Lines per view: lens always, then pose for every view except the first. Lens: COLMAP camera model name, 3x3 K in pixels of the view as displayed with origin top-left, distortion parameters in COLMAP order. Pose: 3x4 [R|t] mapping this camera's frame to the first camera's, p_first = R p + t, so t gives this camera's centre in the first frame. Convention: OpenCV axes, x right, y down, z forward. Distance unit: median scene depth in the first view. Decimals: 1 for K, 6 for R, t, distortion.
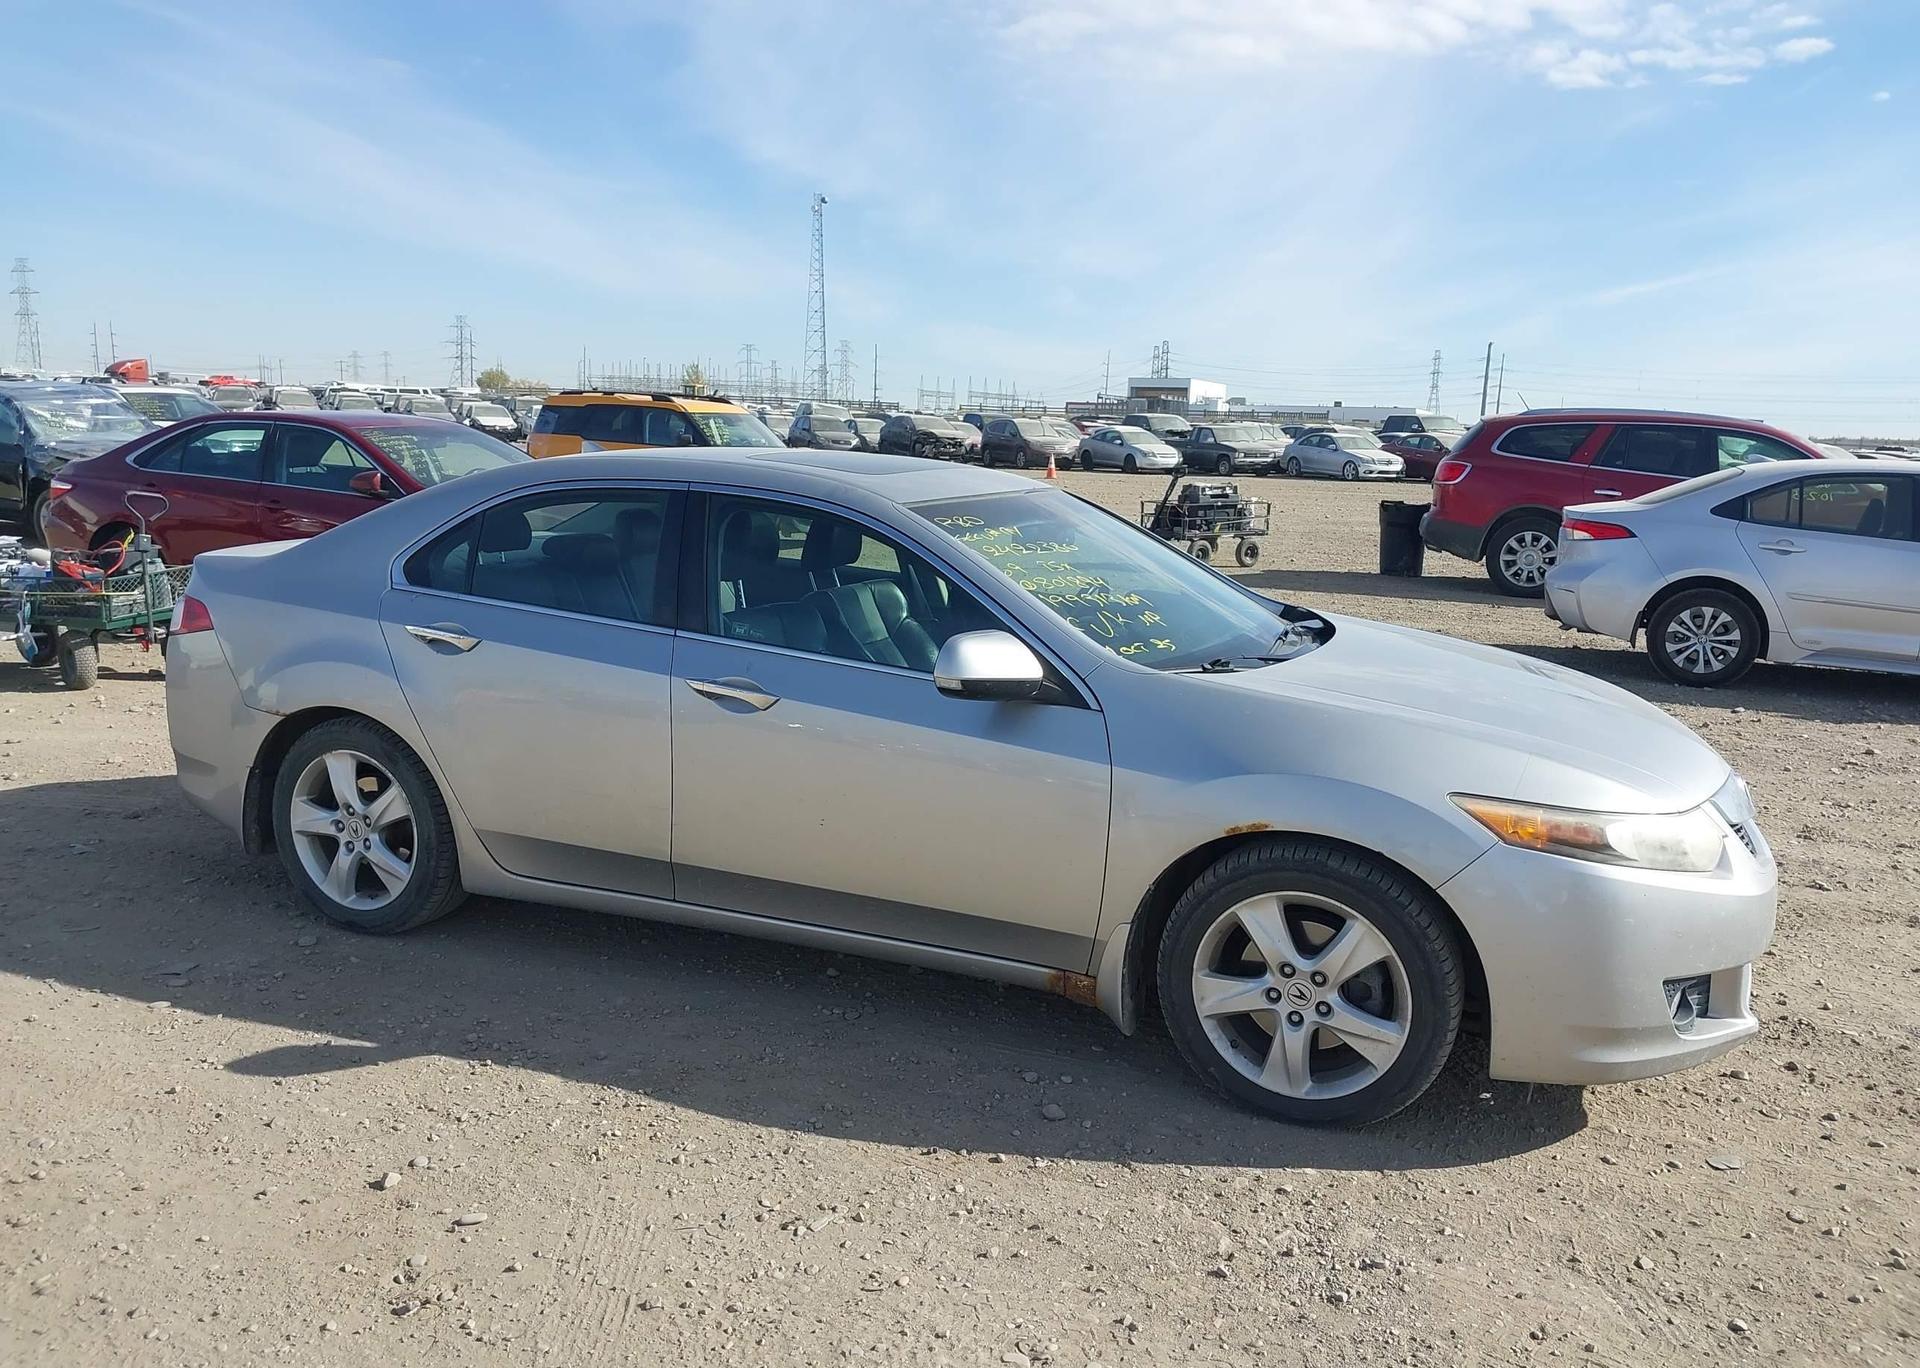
lens RADIAL K [[1514.4, 0, 958.3], [0, 1514.4, 737.3], [0, 0, 1]] dist [0.073057, -0.111994]
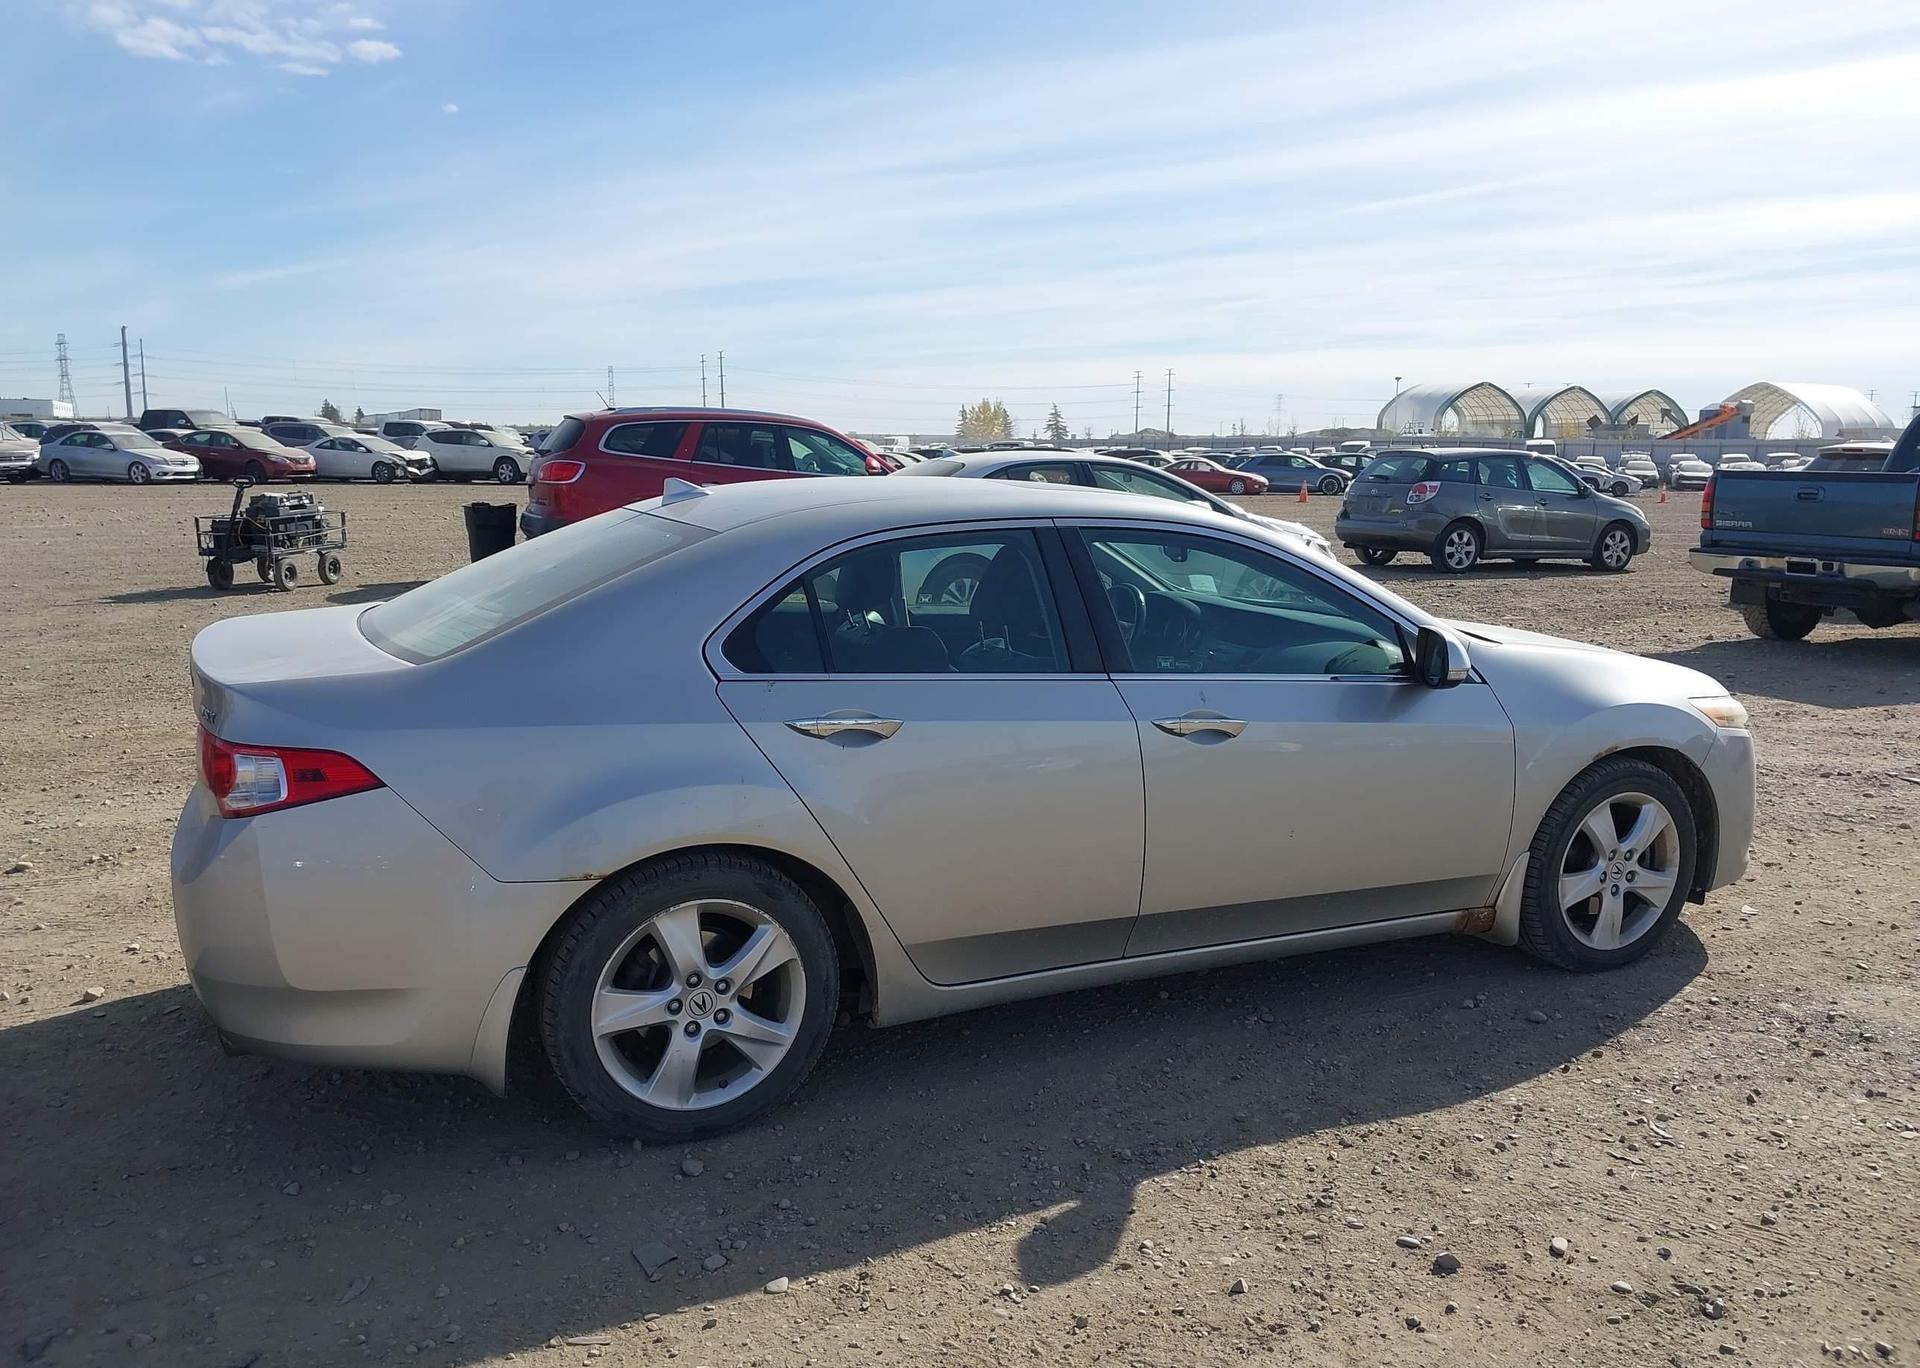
lens RADIAL K [[1545.2, 0, 980.0], [0, 1545.2, 750.0], [0, 0, 1]] dist [0.047386, -0.069571]
pose [[0.652092, -0.170840, 0.738640, -0.255028], [0.162792, 0.983107, 0.083665, -0.031232], [-0.740456, 0.065687, 0.668887, 0.114388]]
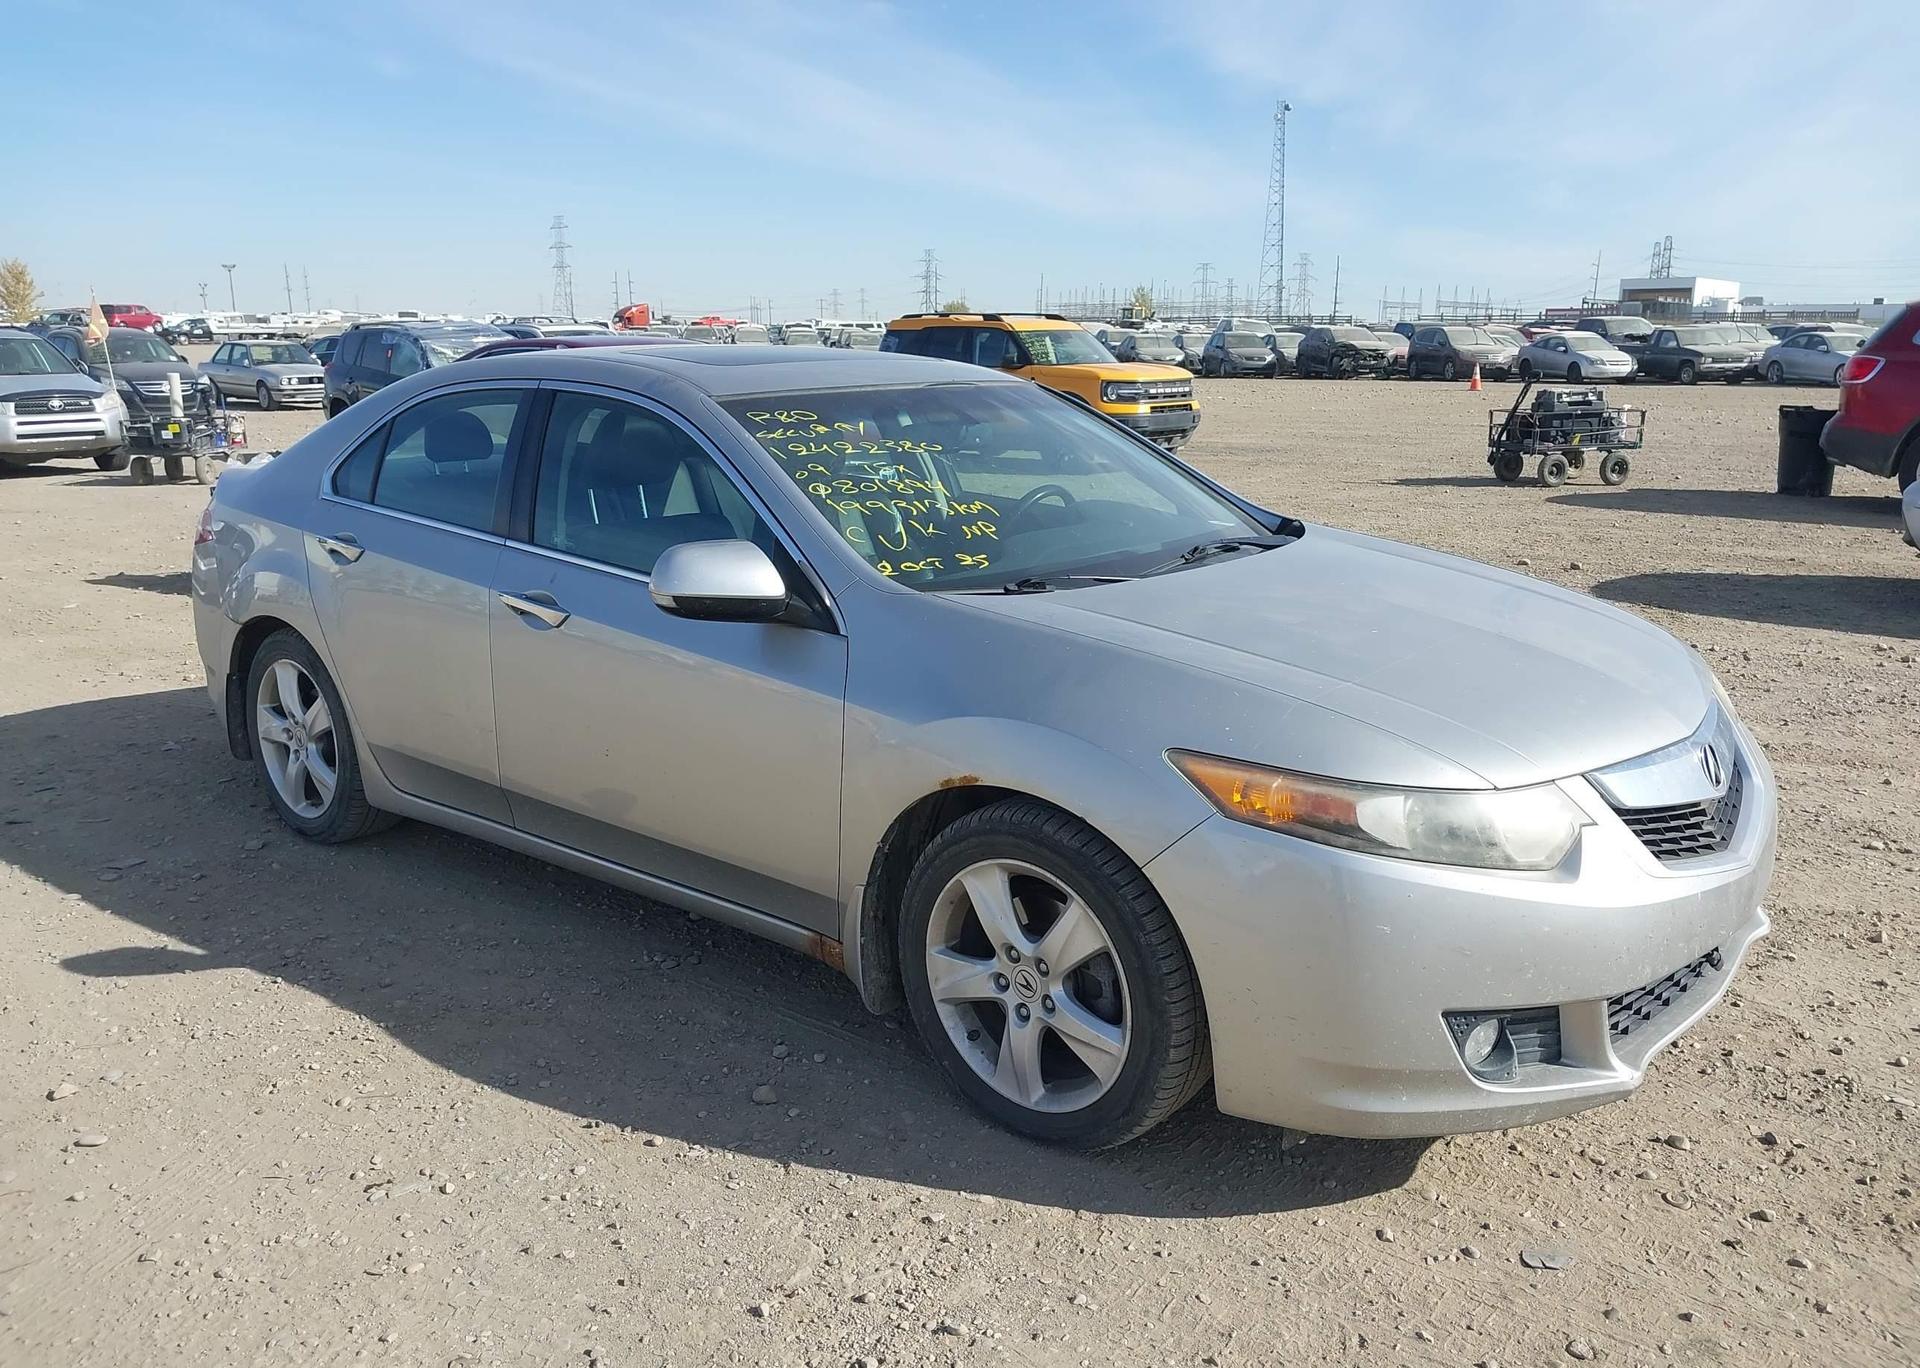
lens RADIAL K [[1528.1, 0, 969.6], [0, 1528.1, 725.9], [0, 0, 1]] dist [0.044936, -0.073791]
pose [[0.956424, 0.041046, -0.289081, 0.097959], [-0.029724, 0.998613, 0.043449, -0.001545], [0.290464, -0.032963, 0.956318, 0.046438]]
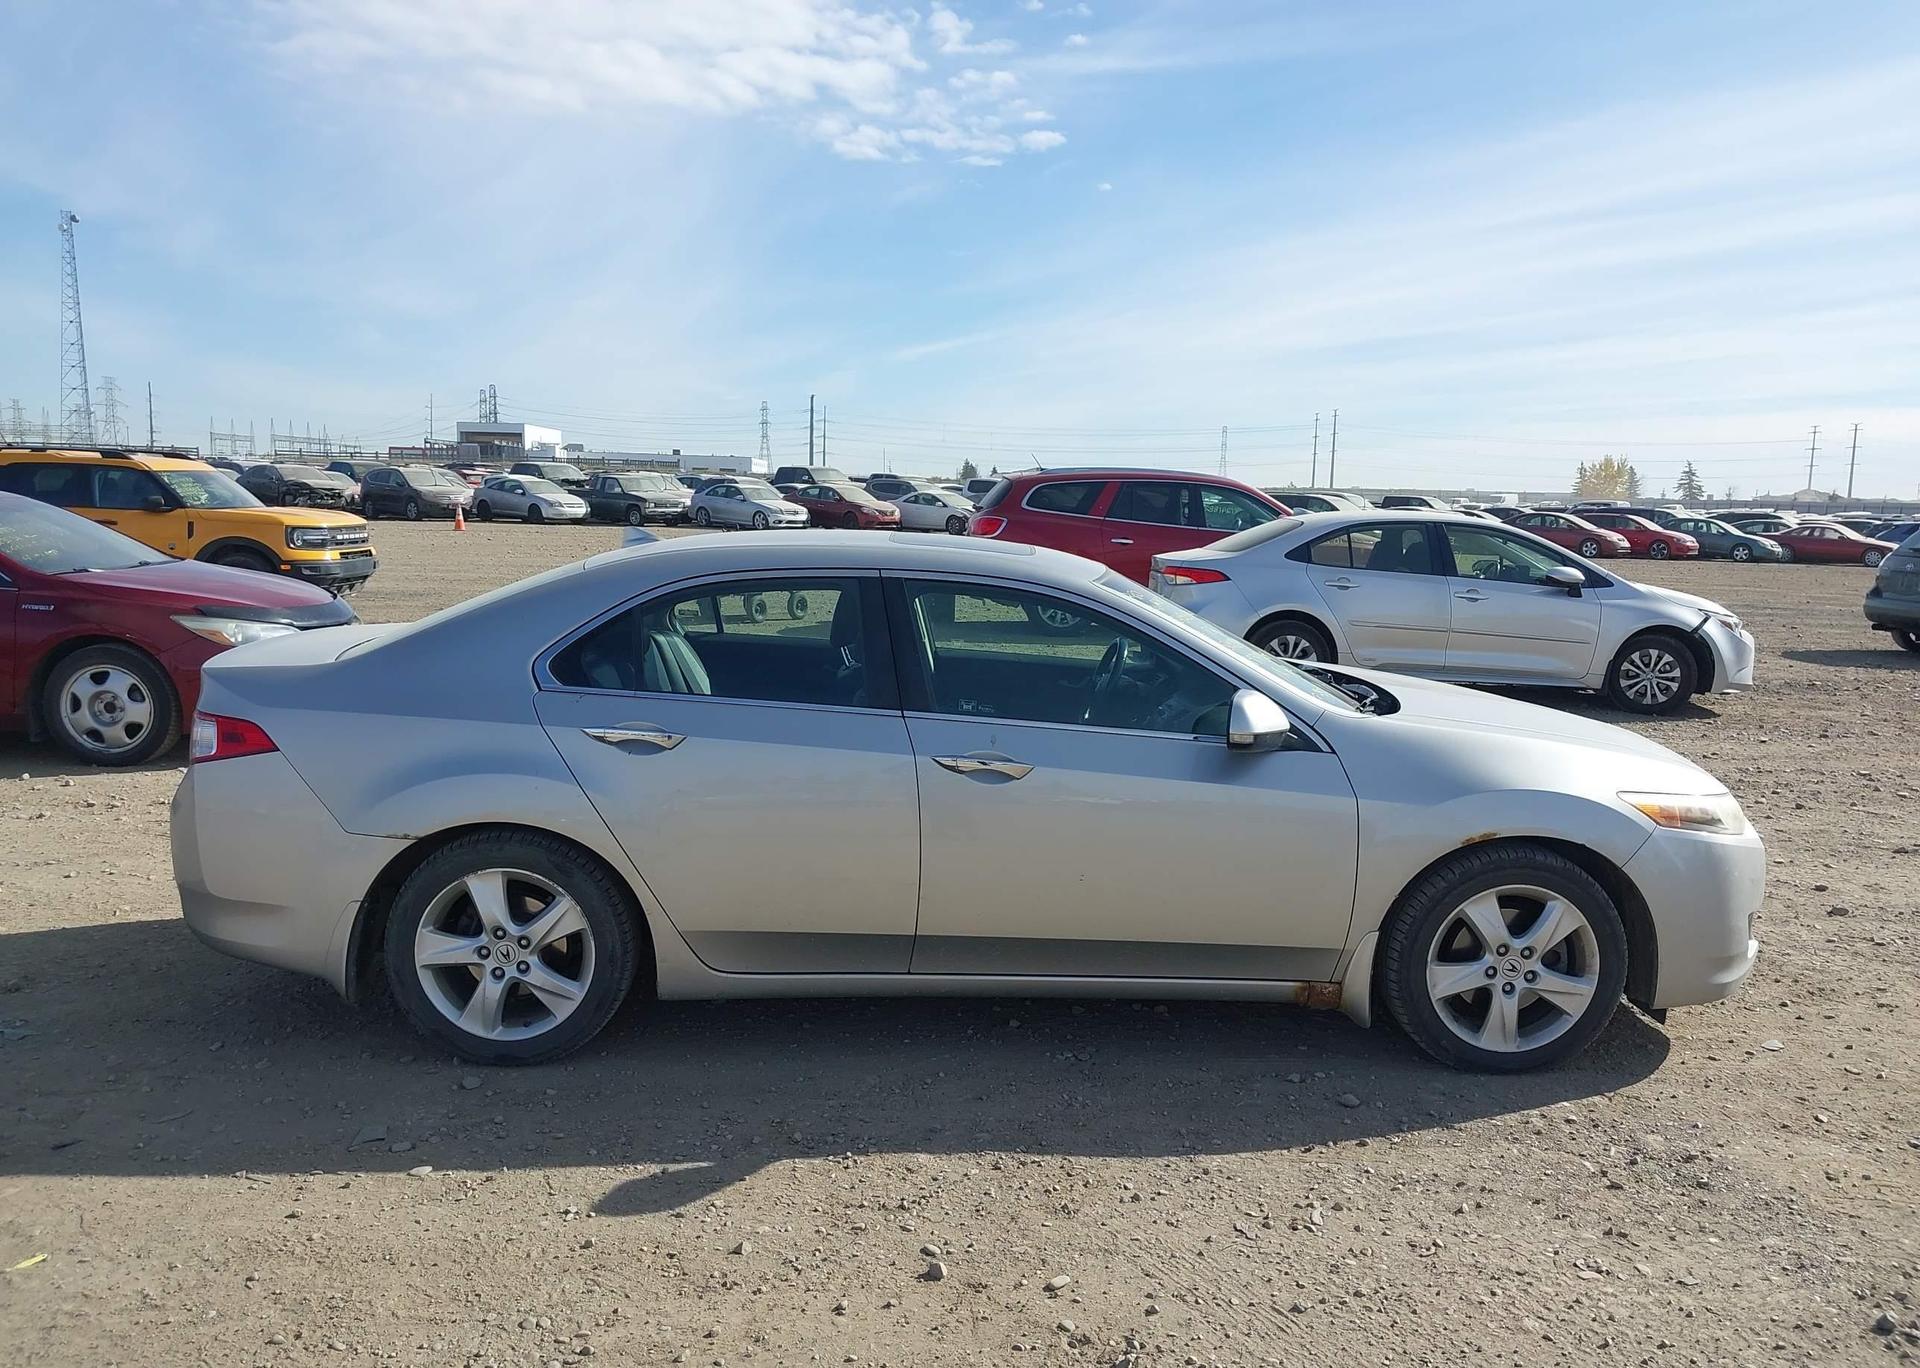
lens RADIAL K [[1529.1, 0, 968.0], [0, 1529.1, 771.7], [0, 0, 1]] dist [0.046866, -0.105425]
pose [[0.900568, -0.087774, 0.425762, -0.158962], [0.091126, 0.995760, 0.012535, -0.010440], [-0.425058, 0.027510, 0.904748, 0.013314]]
